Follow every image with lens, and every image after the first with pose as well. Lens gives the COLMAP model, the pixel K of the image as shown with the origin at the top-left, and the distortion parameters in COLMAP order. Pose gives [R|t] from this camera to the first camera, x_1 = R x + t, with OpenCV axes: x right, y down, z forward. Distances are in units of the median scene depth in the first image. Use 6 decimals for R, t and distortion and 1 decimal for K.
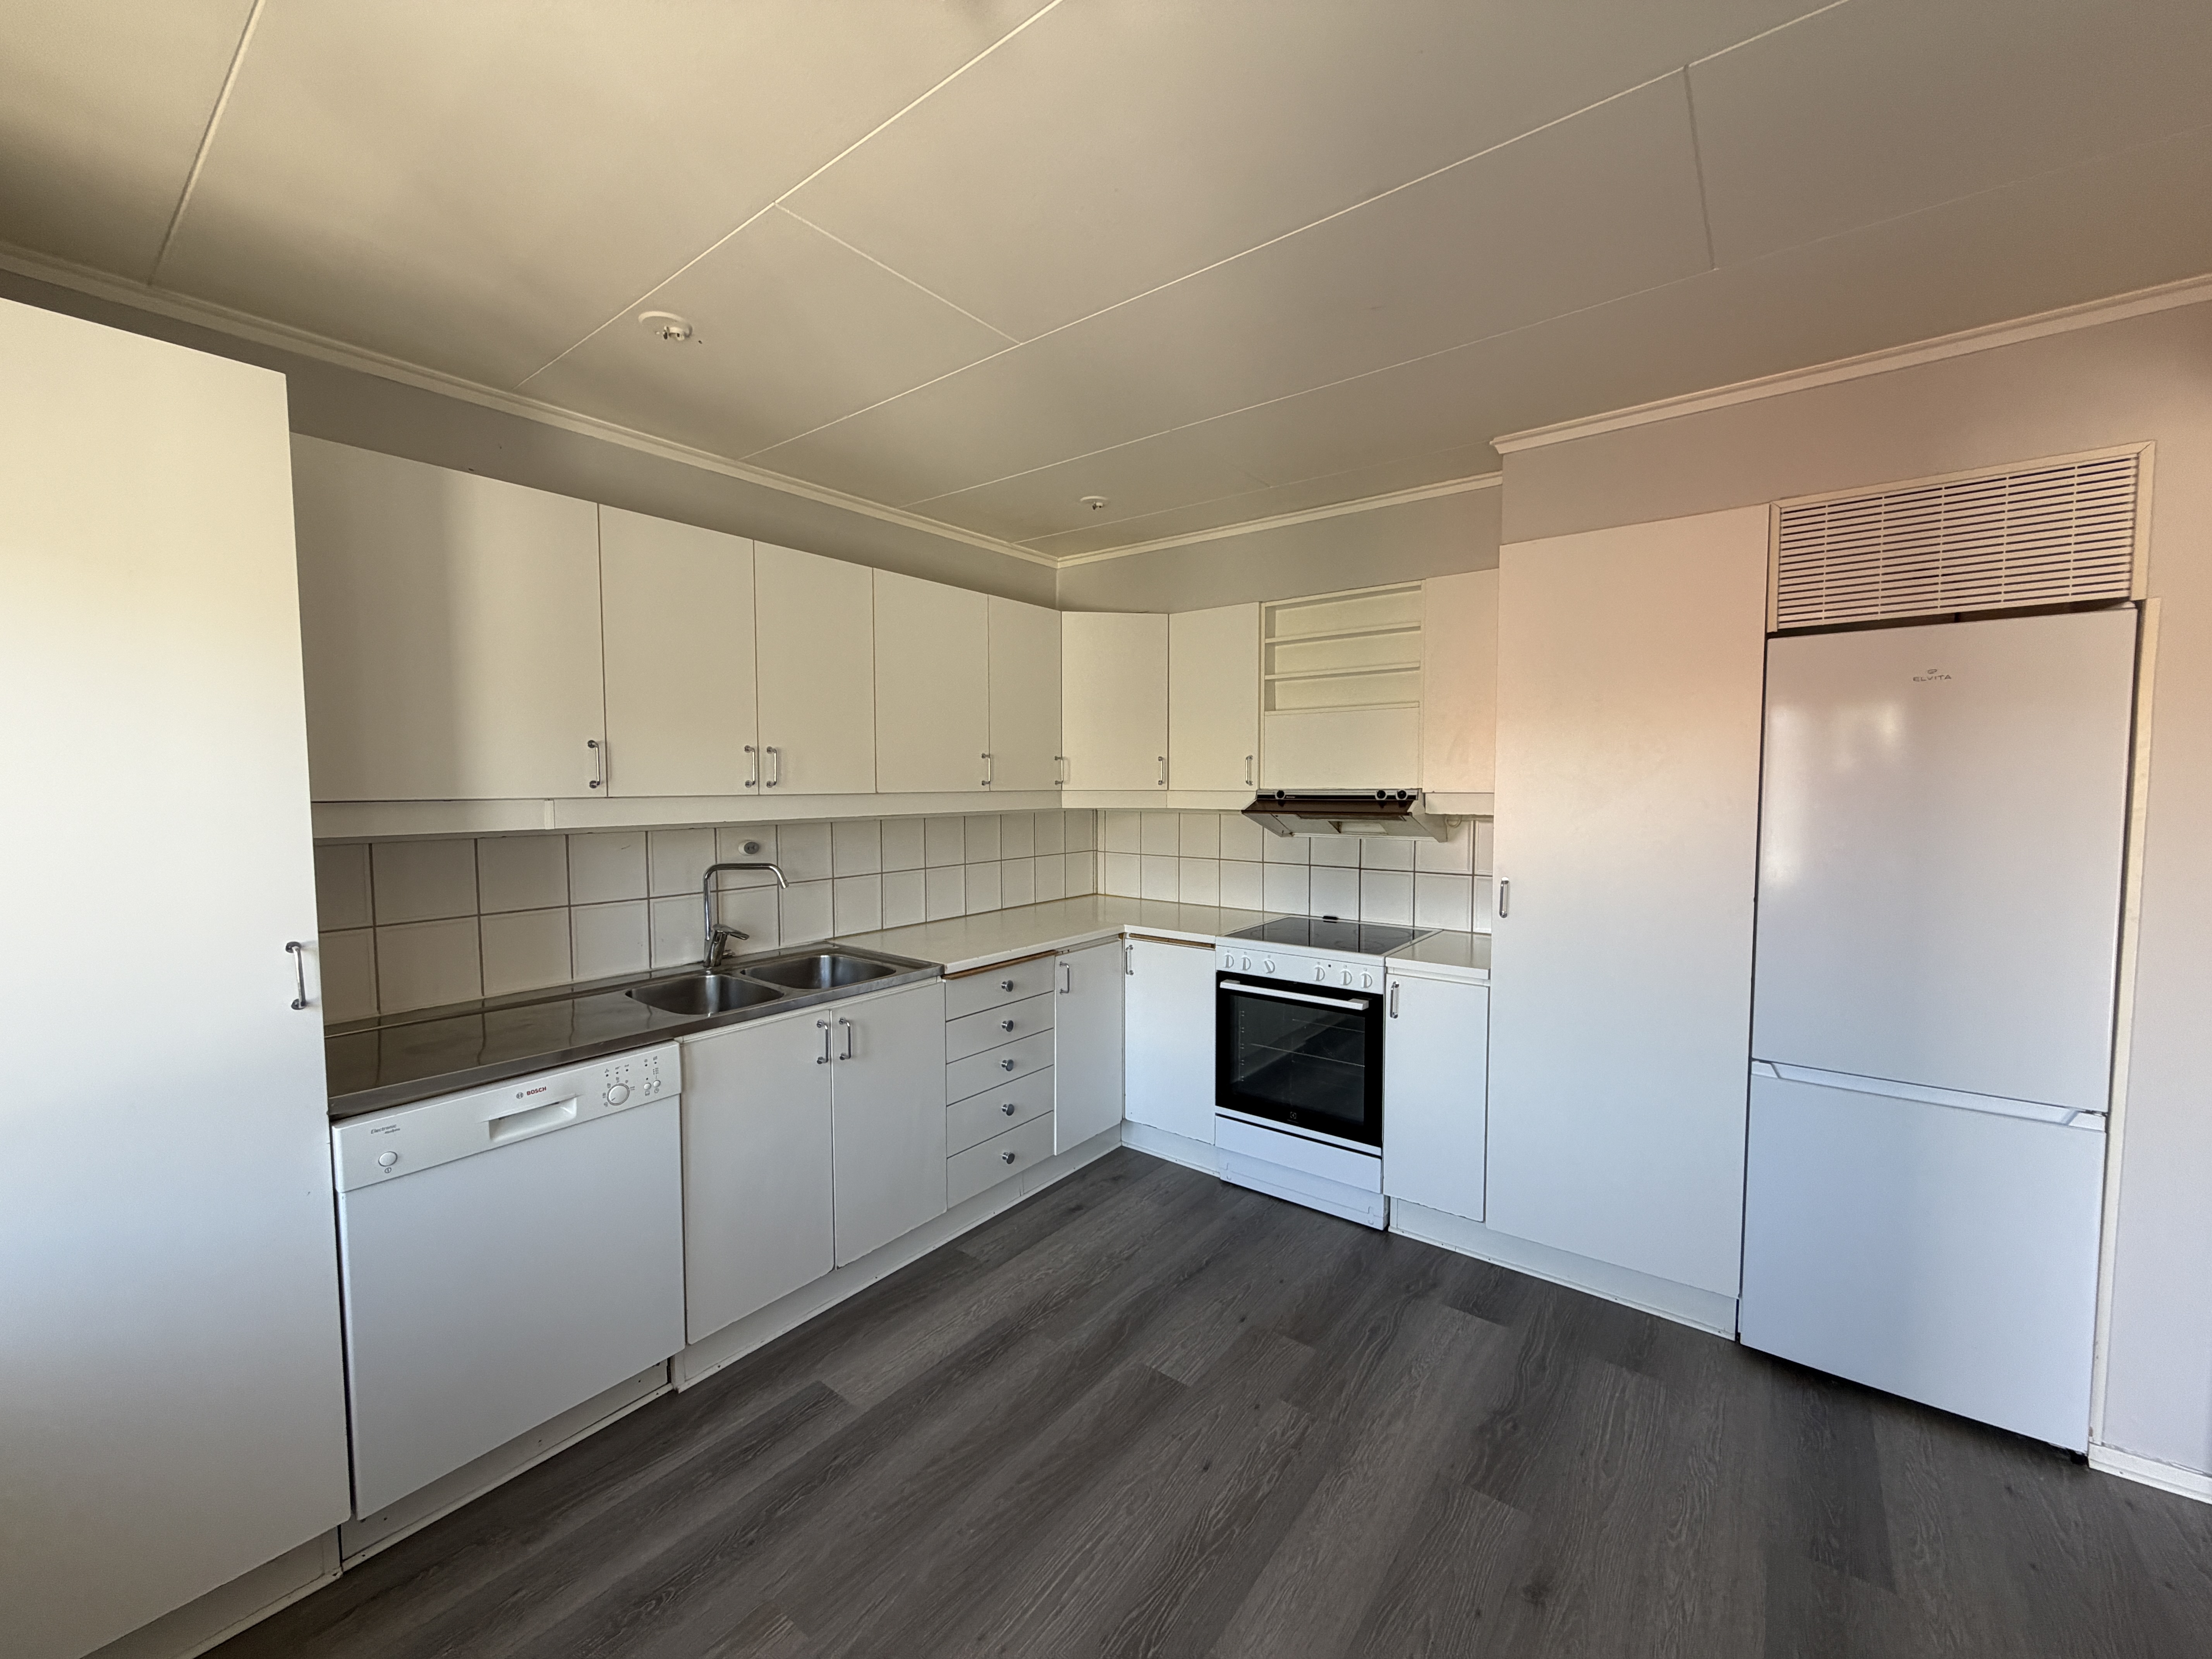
lens RADIAL K [[878.3, 0, 1099.3], [0, 878.3, 830.4], [0, 0, 1]] dist [0.000952, 0.000085]
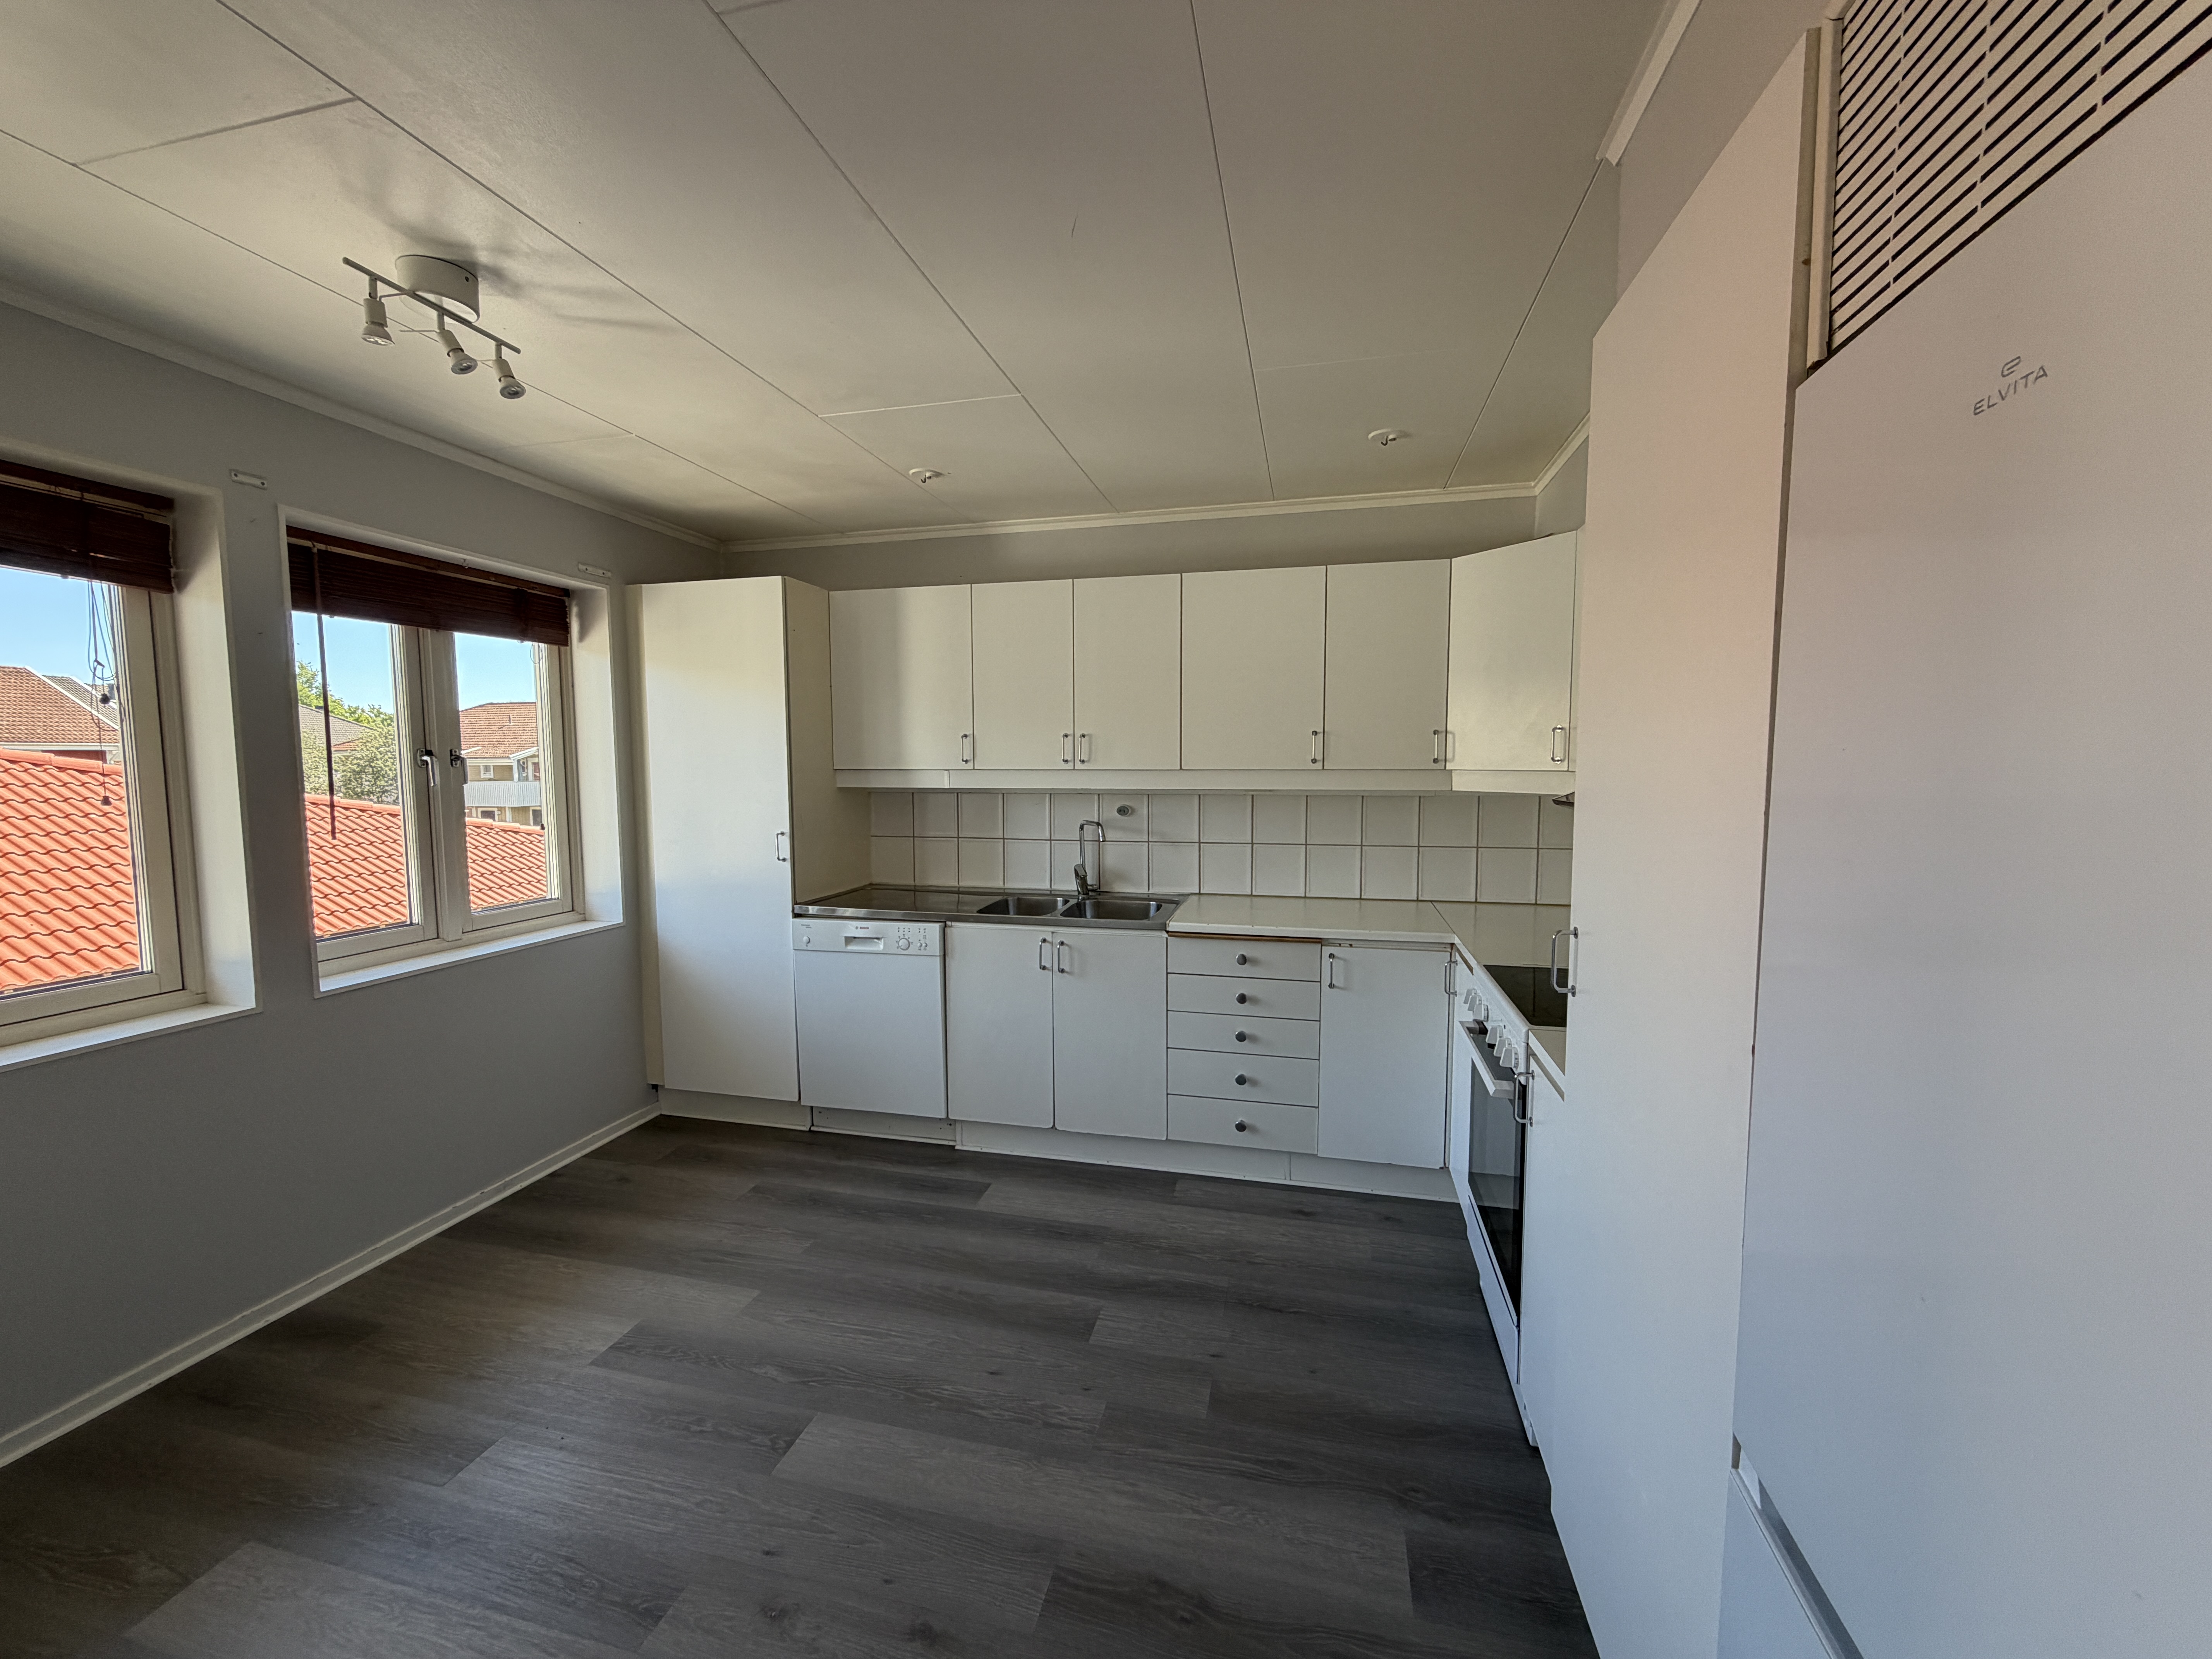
lens RADIAL K [[878.3, 0, 1099.3], [0, 878.3, 830.4], [0, 0, 1]] dist [0.000952, 0.000085]
pose [[0.407375, 0.072738, -0.910360, 0.932642], [-0.050545, 0.997091, 0.057049, -0.028182], [0.911861, 0.022773, 0.409866, 0.528409]]
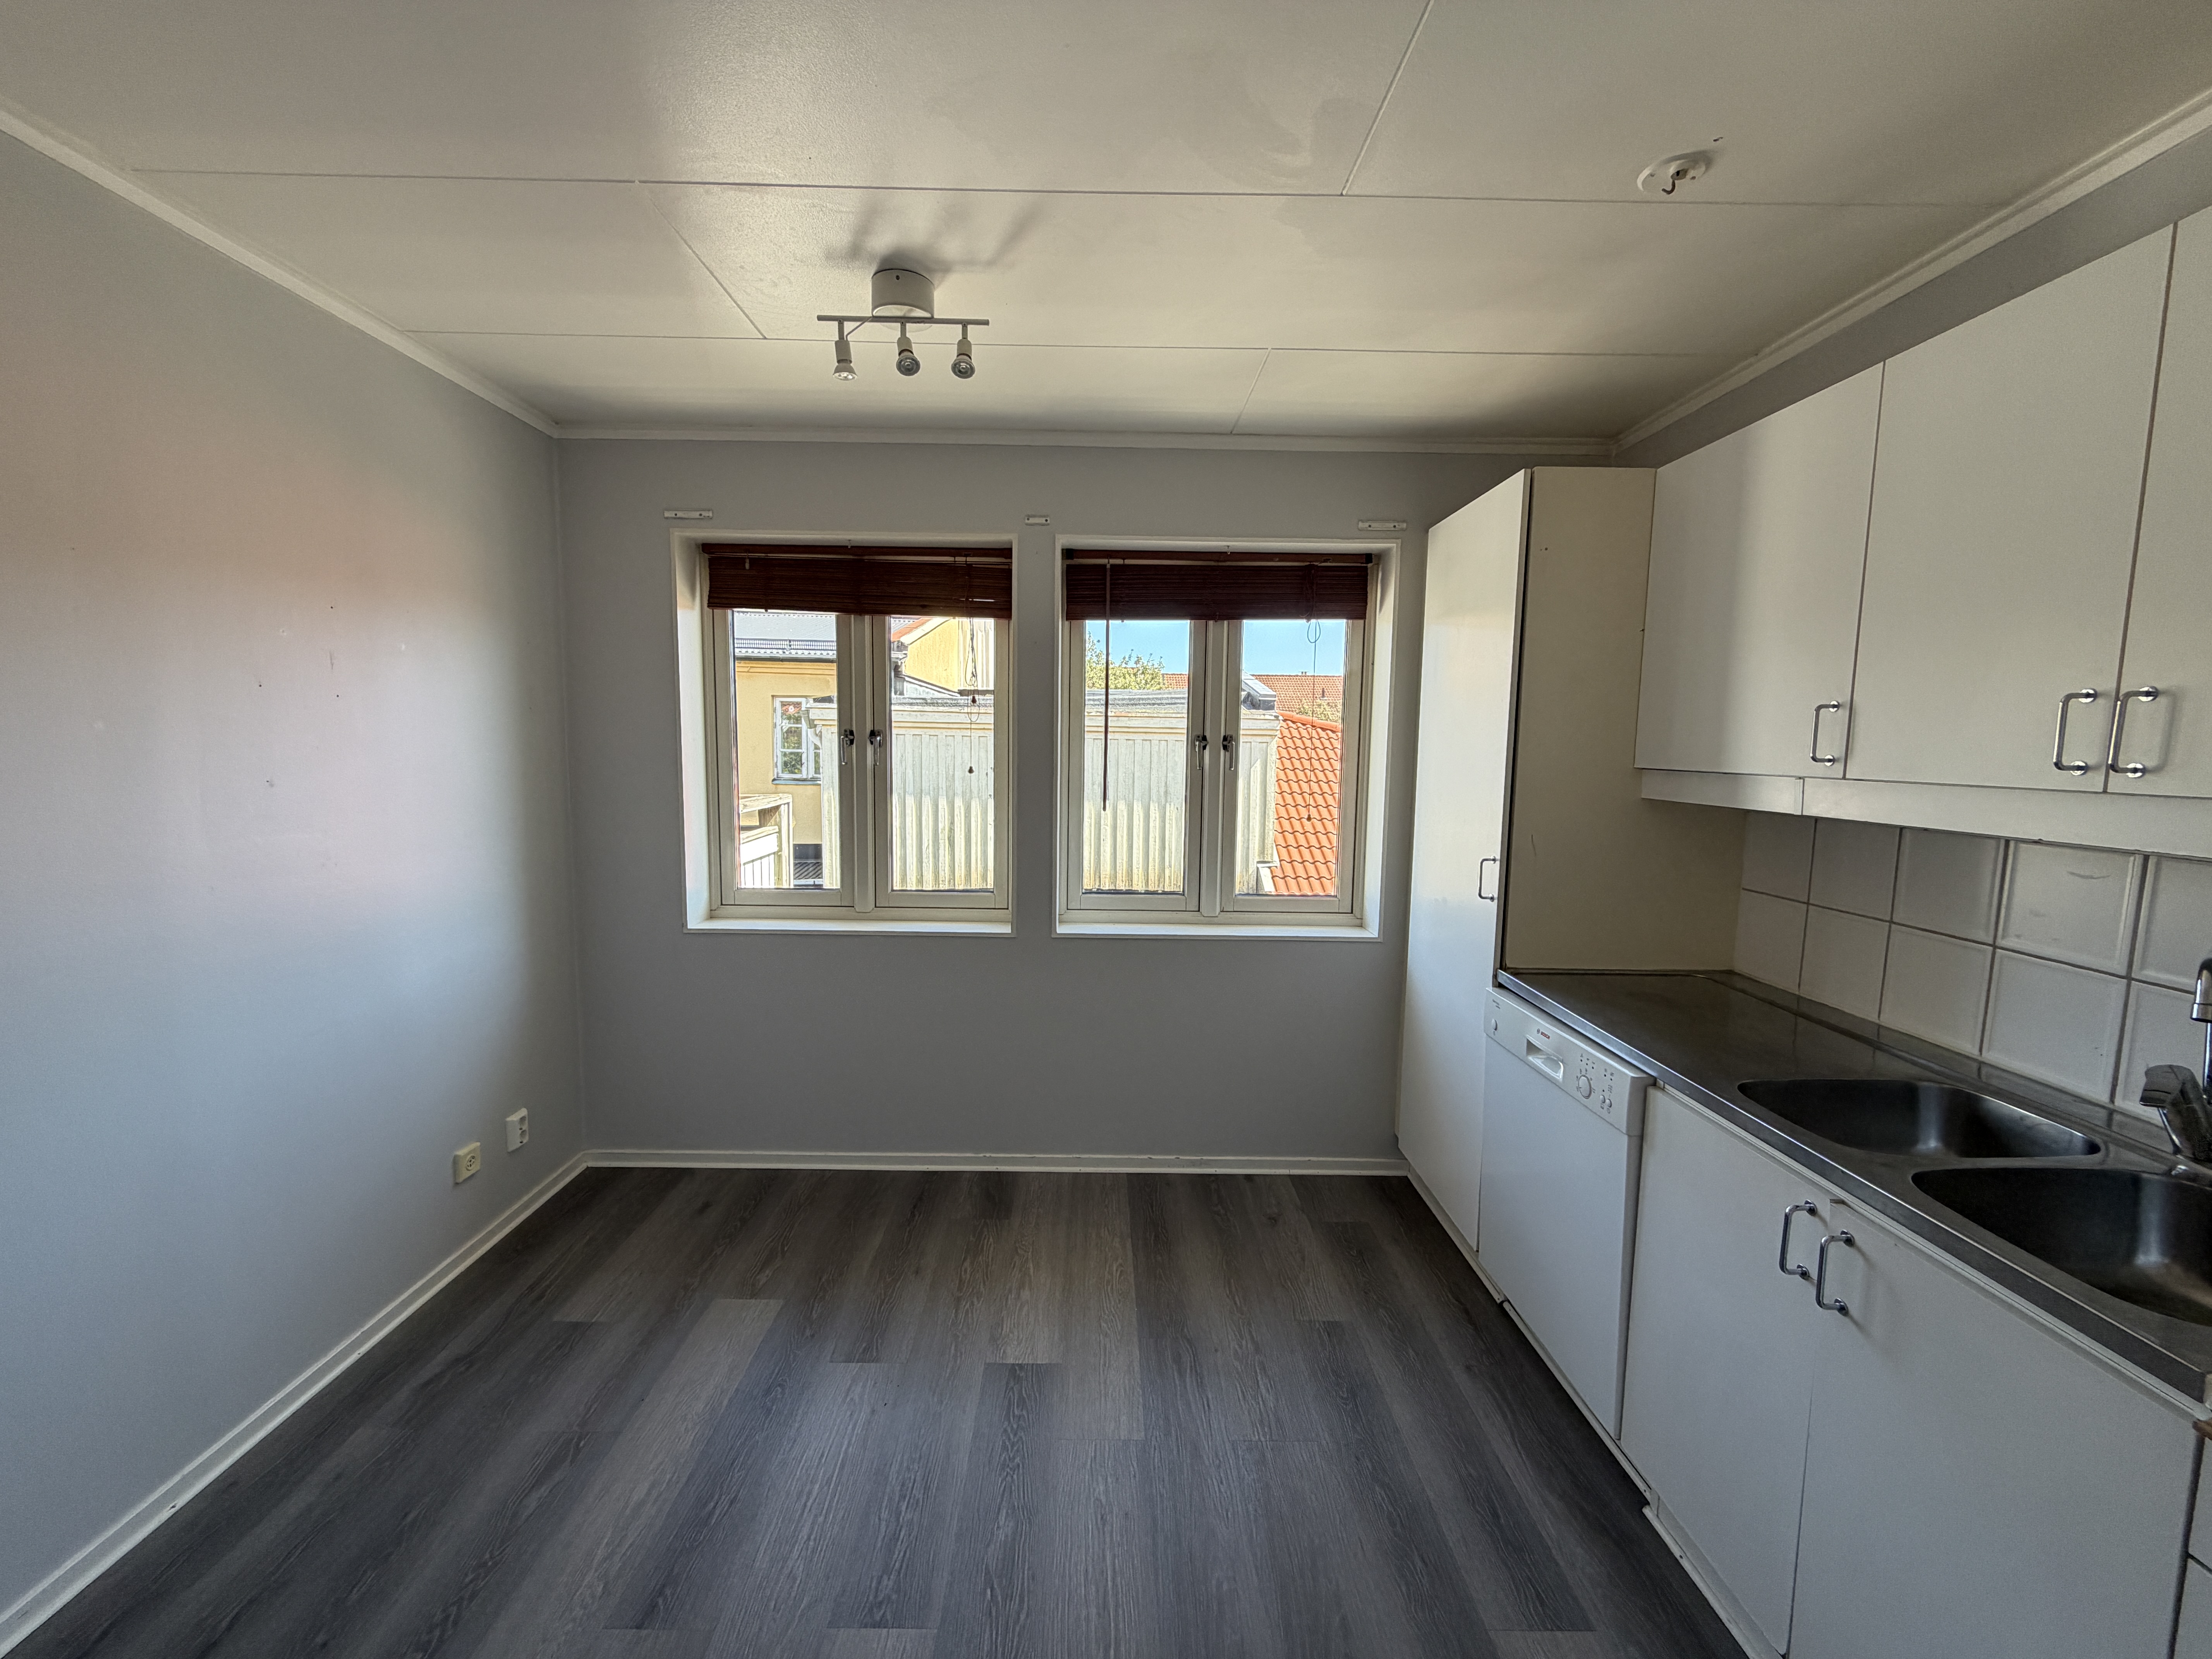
lens RADIAL K [[878.3, 0, 1099.3], [0, 878.3, 830.4], [0, 0, 1]] dist [0.000952, 0.000085]
pose [[-0.784500, 0.053977, -0.617776, 0.350645], [-0.047690, 0.988003, 0.146886, -0.068663], [0.618293, 0.144694, -0.772514, 1.122354]]
